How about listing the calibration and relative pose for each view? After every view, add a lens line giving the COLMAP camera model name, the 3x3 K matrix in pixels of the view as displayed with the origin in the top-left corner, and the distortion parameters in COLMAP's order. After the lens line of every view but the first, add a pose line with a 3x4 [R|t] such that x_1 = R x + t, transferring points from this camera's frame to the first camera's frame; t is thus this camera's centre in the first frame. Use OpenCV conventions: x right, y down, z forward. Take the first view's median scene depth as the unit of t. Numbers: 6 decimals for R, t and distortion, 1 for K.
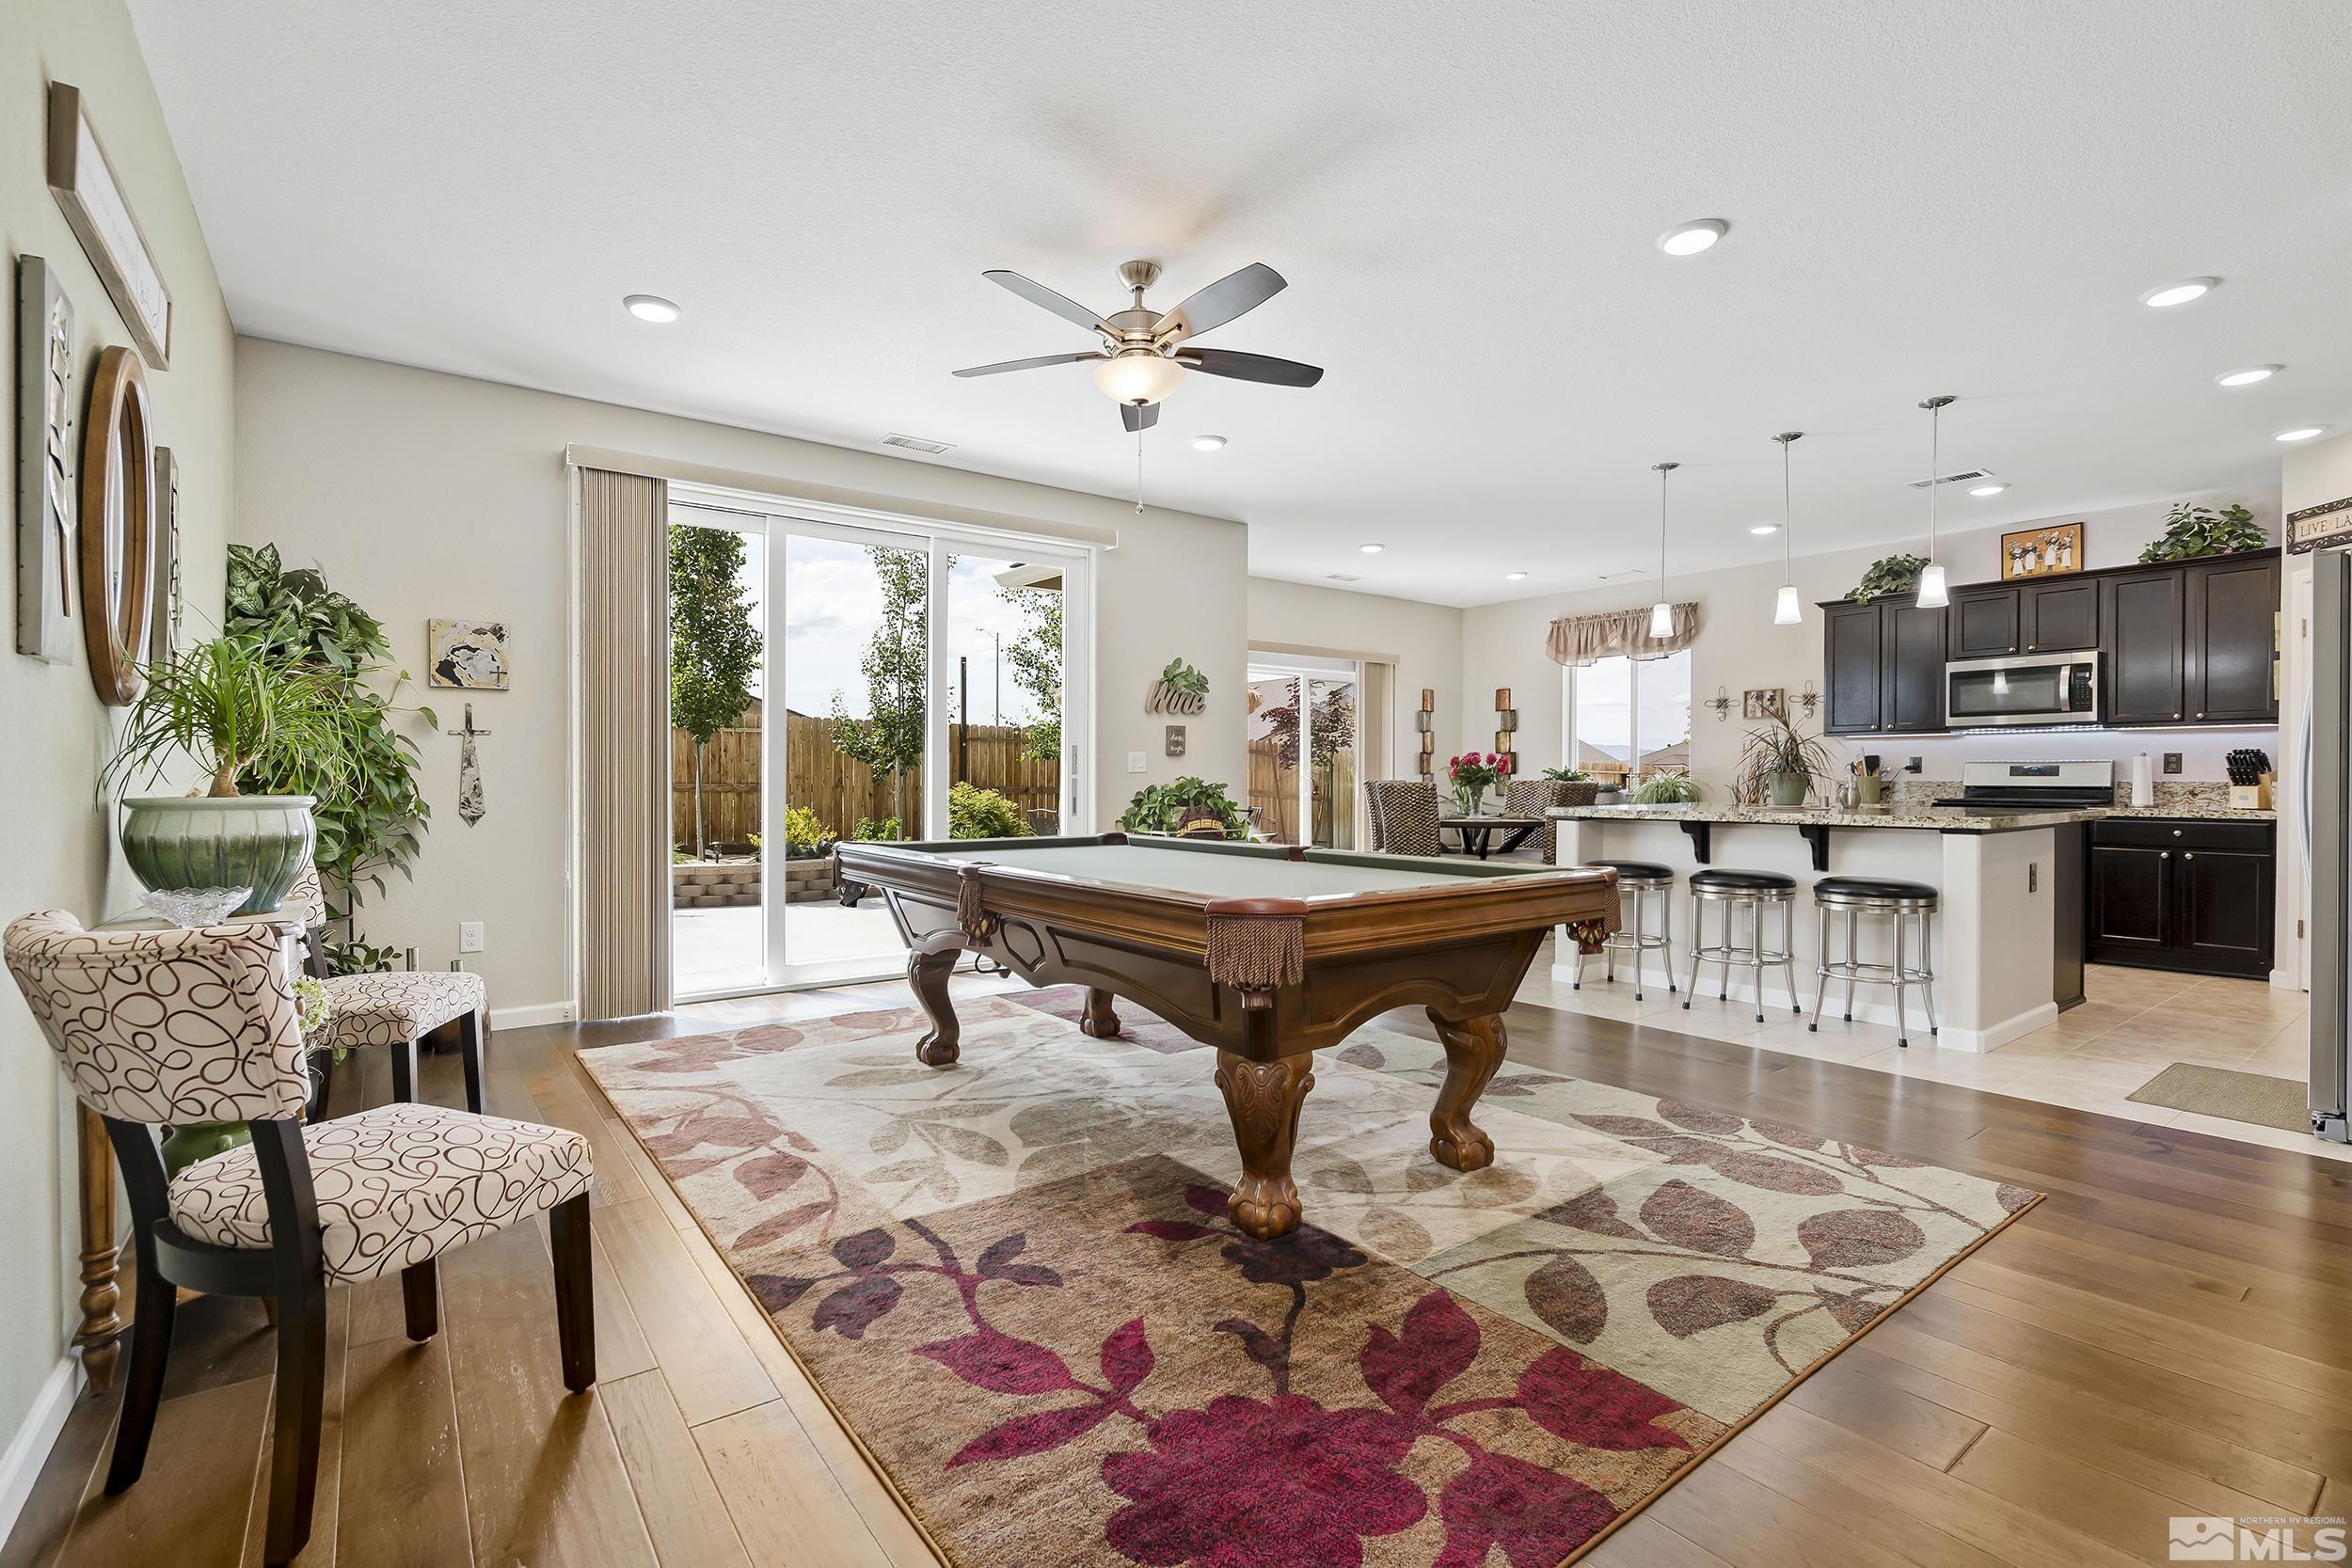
lens RADIAL K [[1083.0, 0, 1129.5], [0, 1083.0, 769.6], [0, 0, 1]] dist [-0.019977, 0.001695]
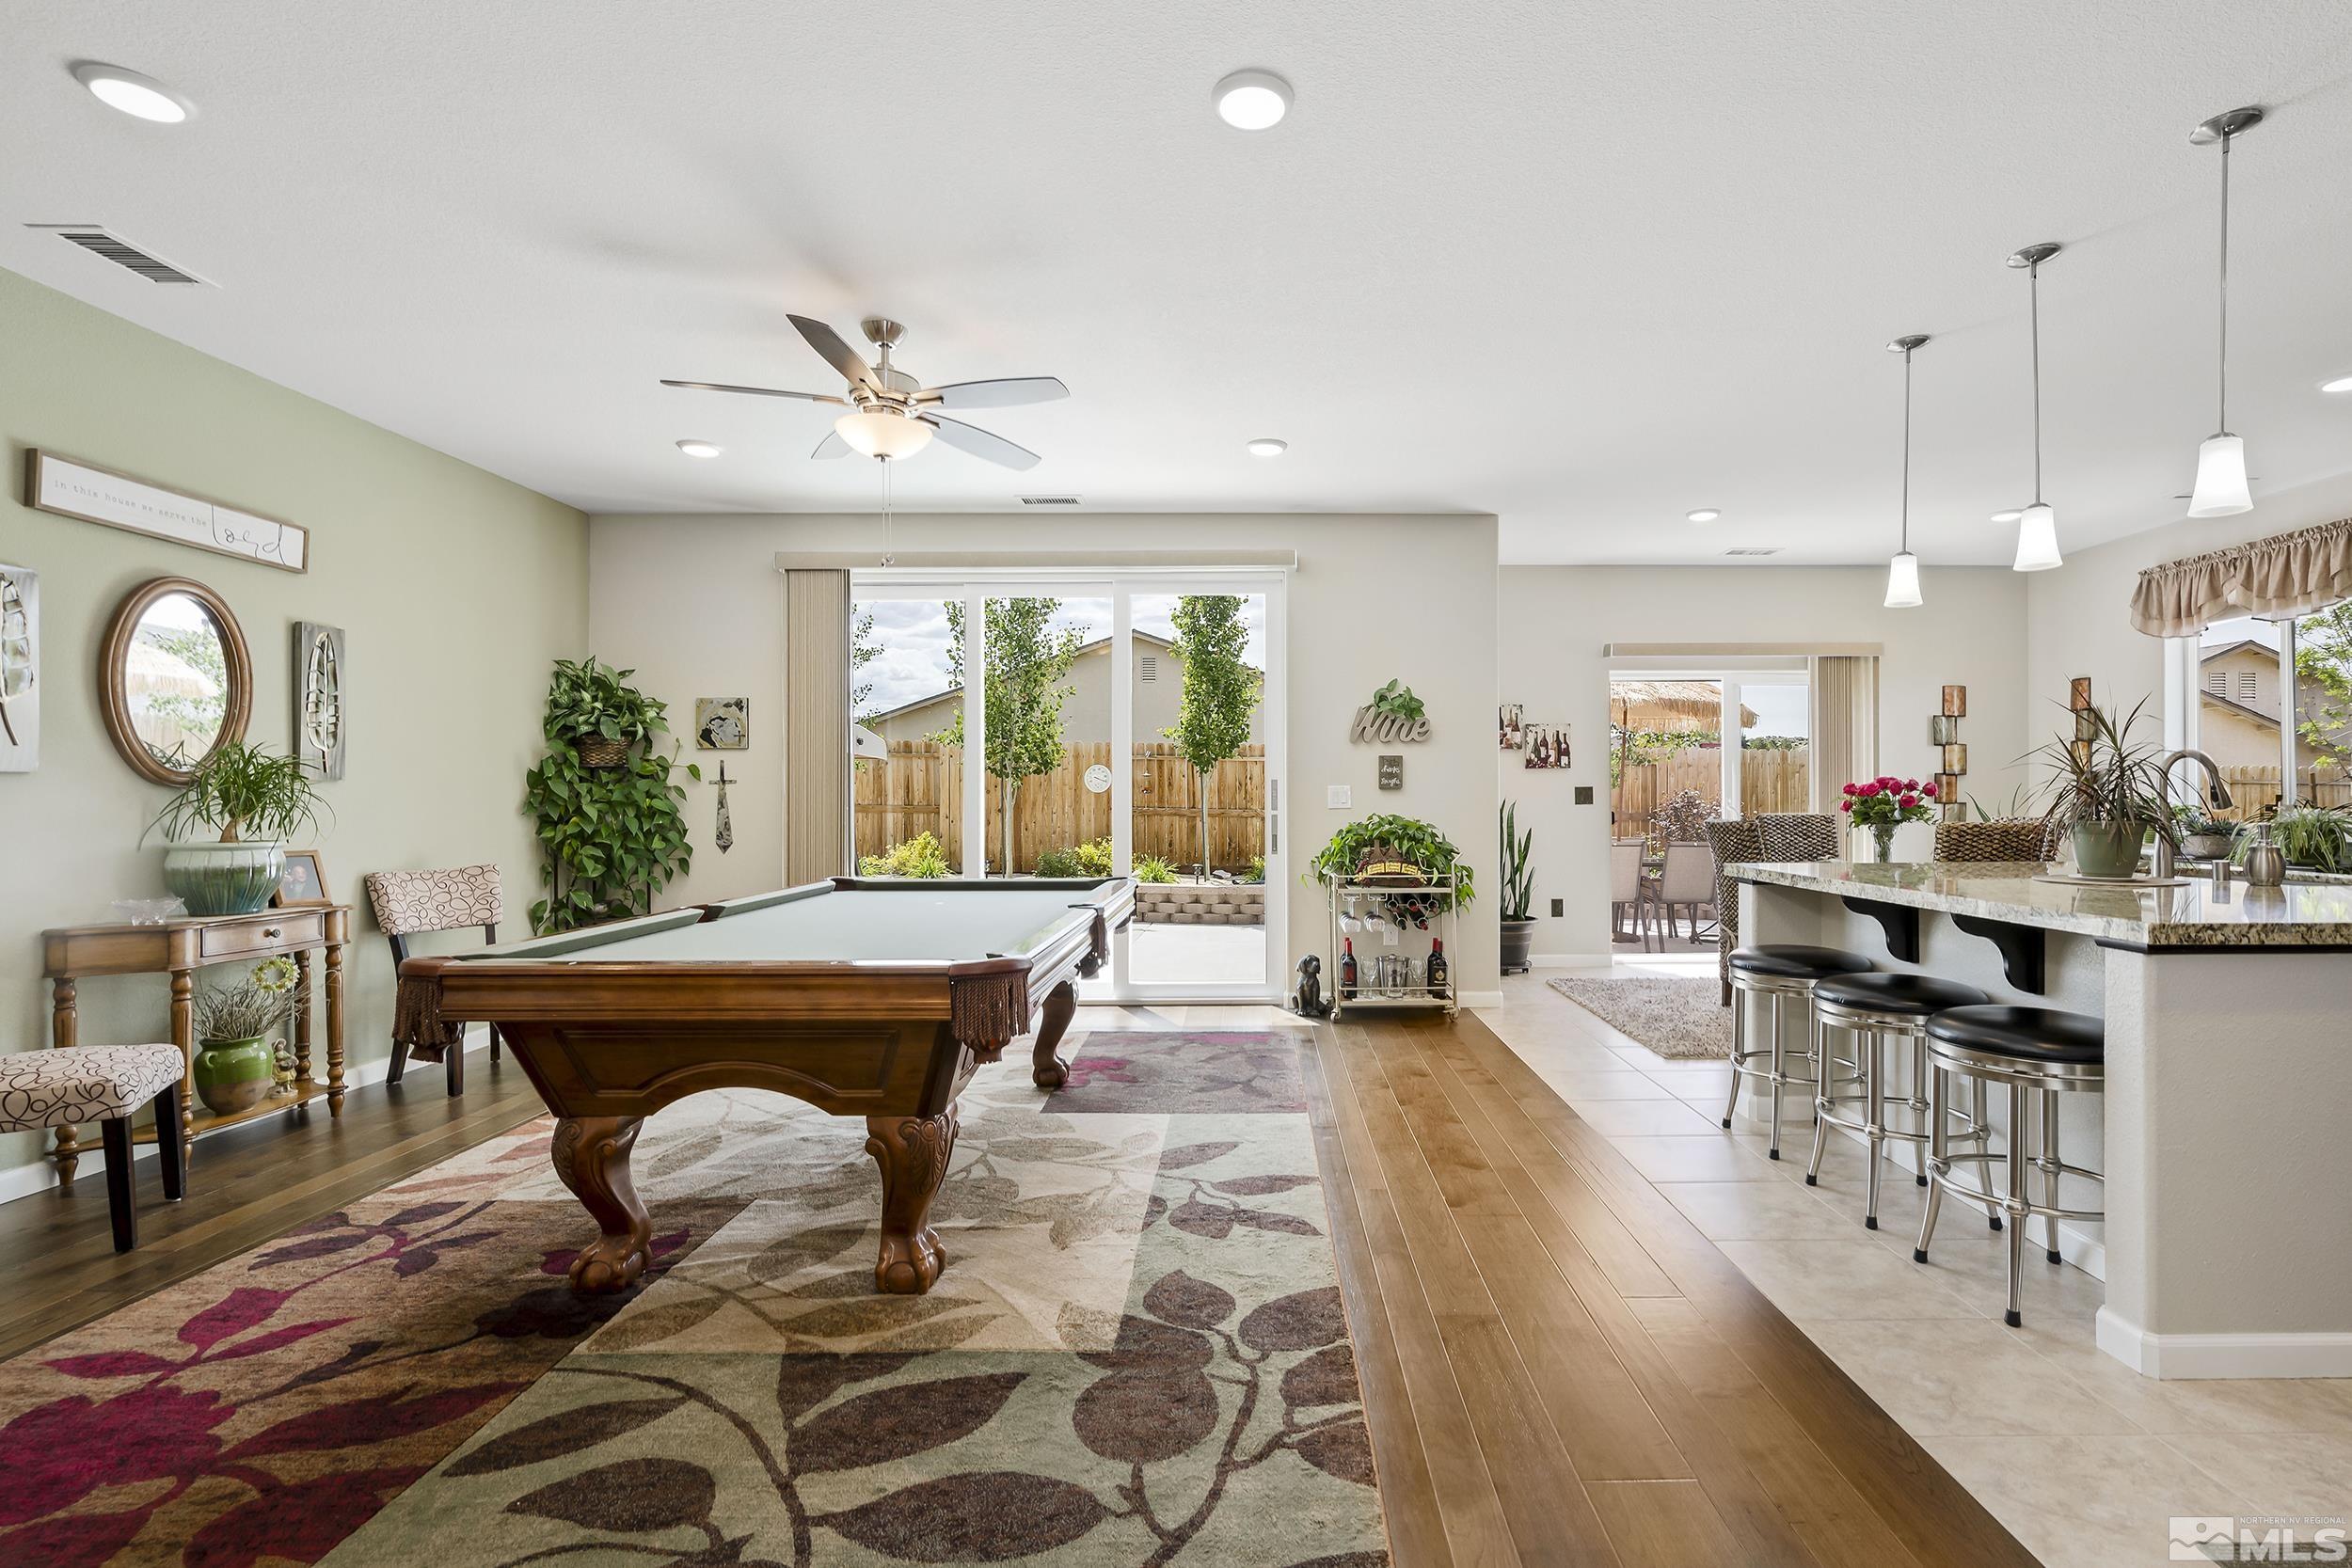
lens RADIAL K [[1083.0, 0, 1252.4], [0, 1083.0, 785.3], [0, 0, 1]] dist [-0.019977, 0.001695]
pose [[0.818575, -0.010275, -0.574307, 0.669120], [0.009681, 0.999945, -0.004091, -0.019124], [0.574318, -0.002211, 0.818630, 0.289422]]
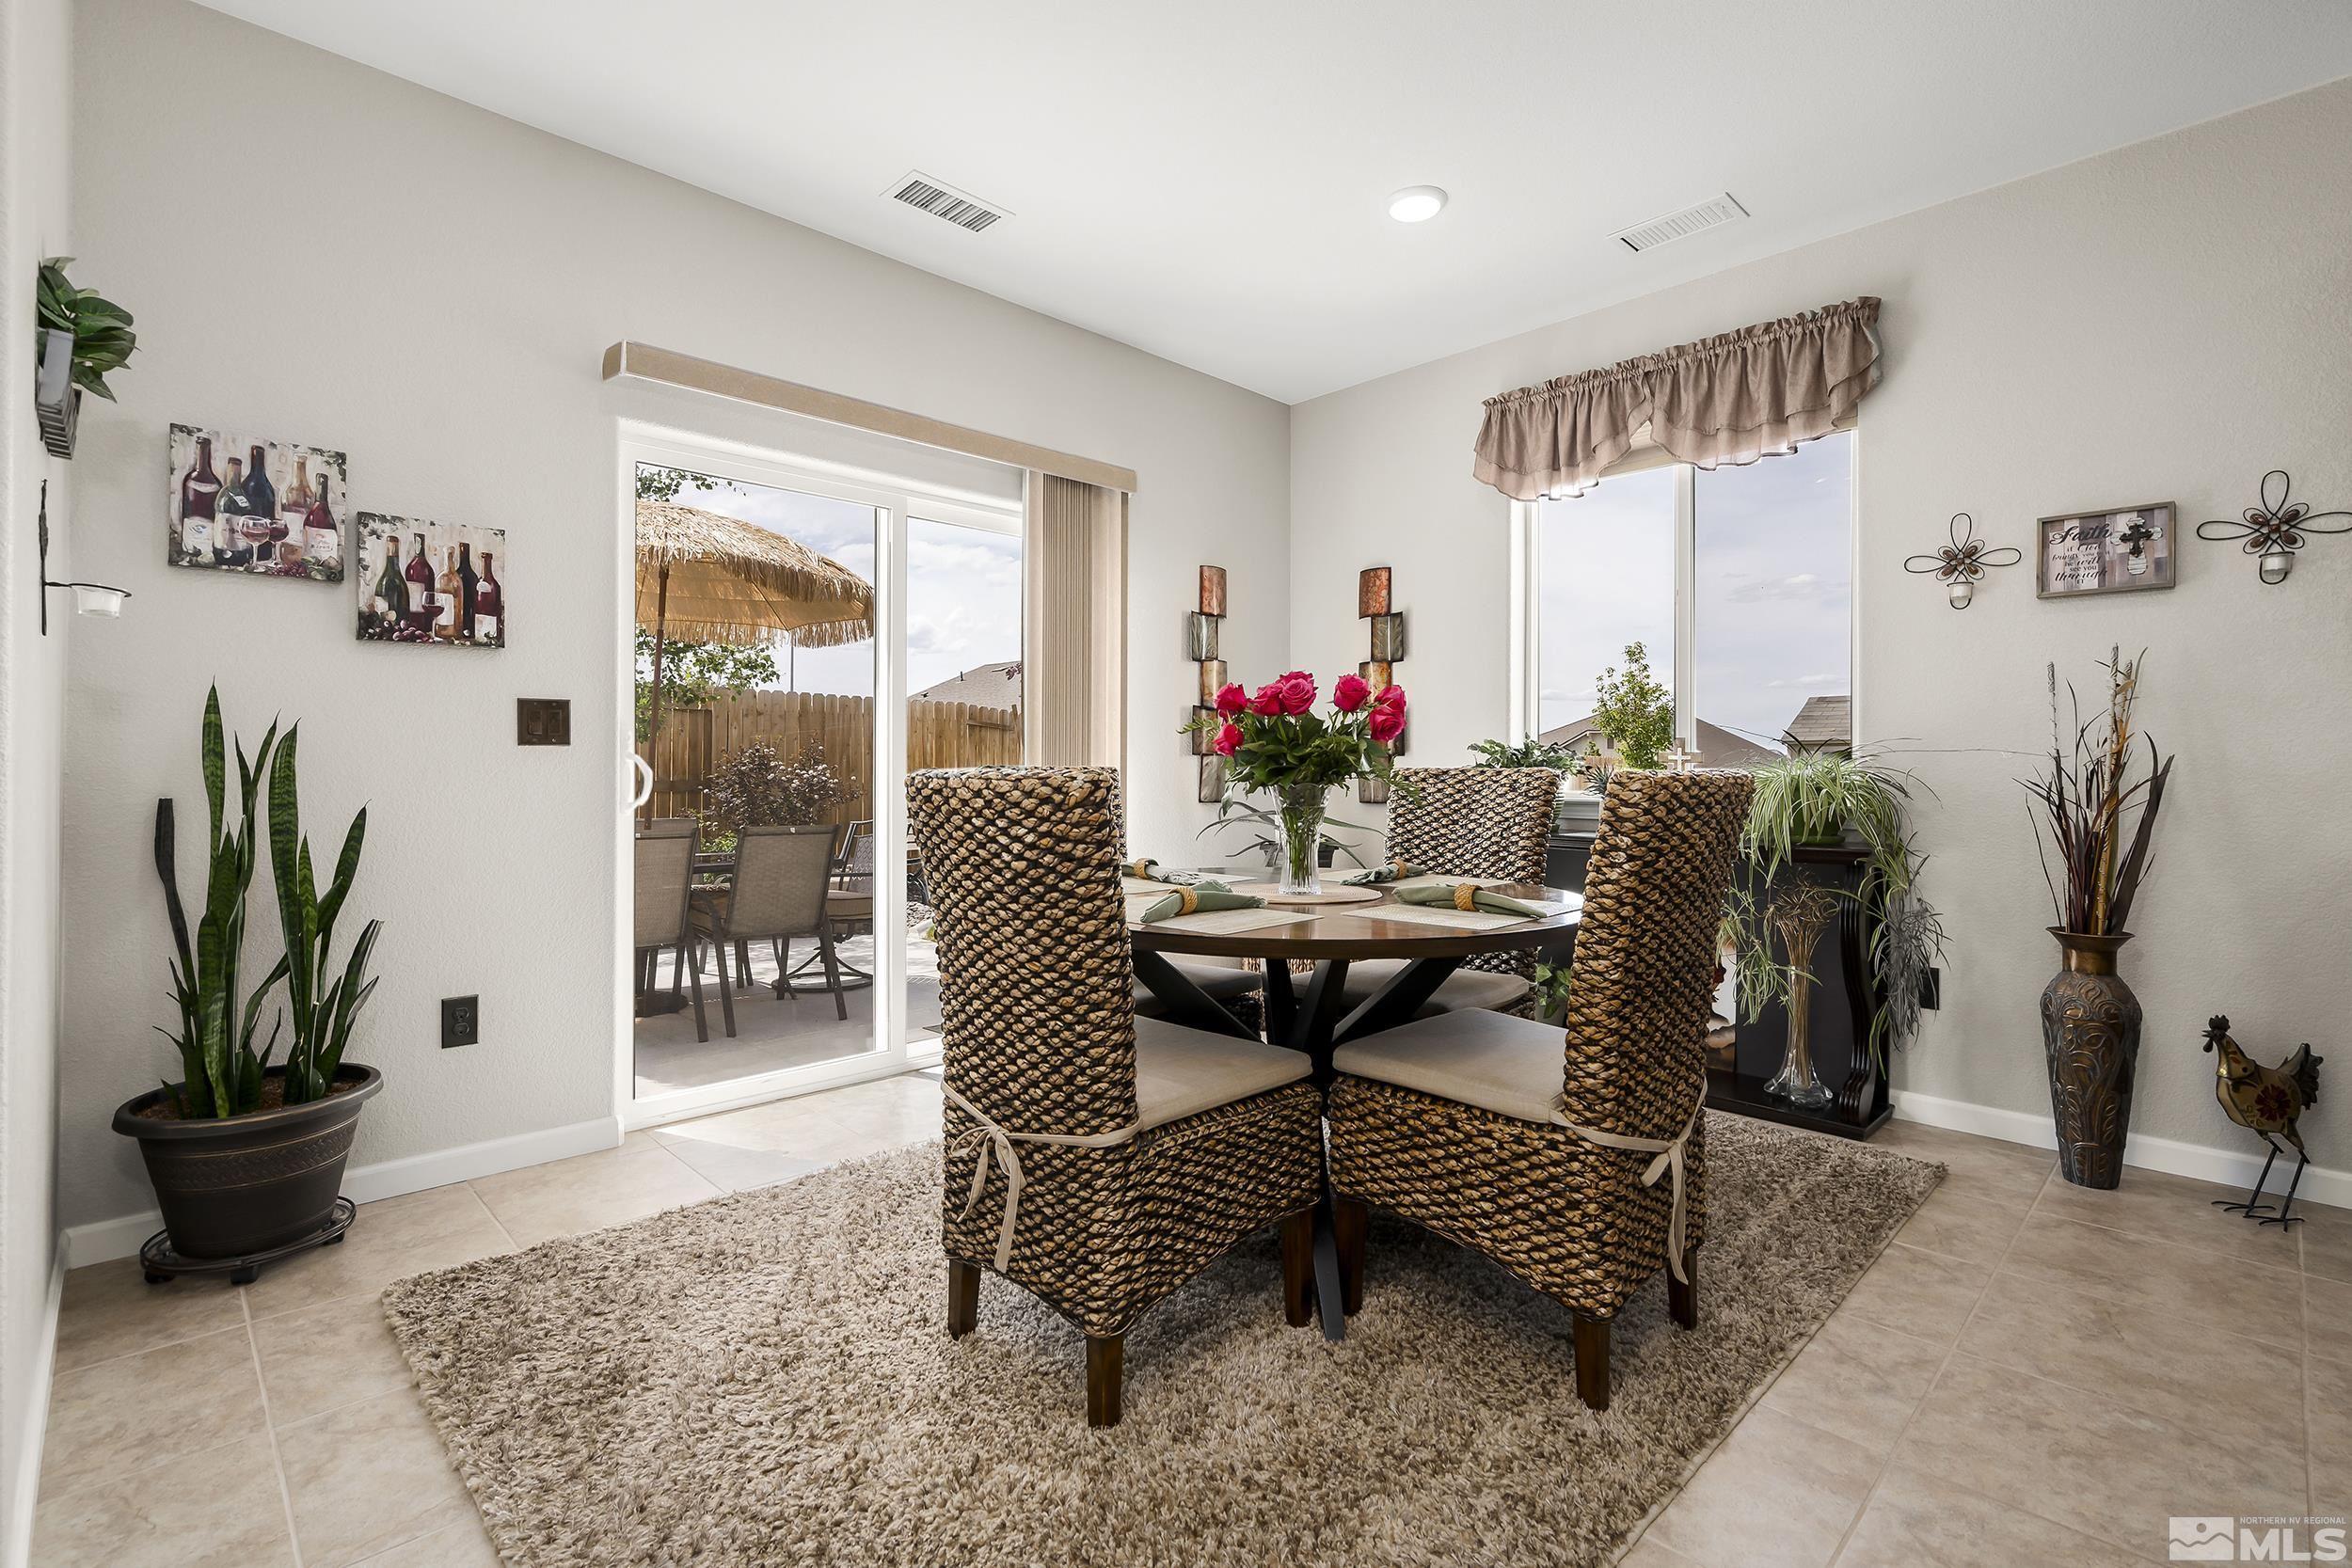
lens RADIAL K [[1083.0, 0, 1131.3], [0, 1083.0, 772.5], [0, 0, 1]] dist [-0.019977, 0.001695]
pose [[0.992282, 0.001286, 0.123995, 0.409493], [-0.002738, 0.999930, 0.011546, 0.013766], [-0.123972, -0.011797, 0.992216, 1.225563]]
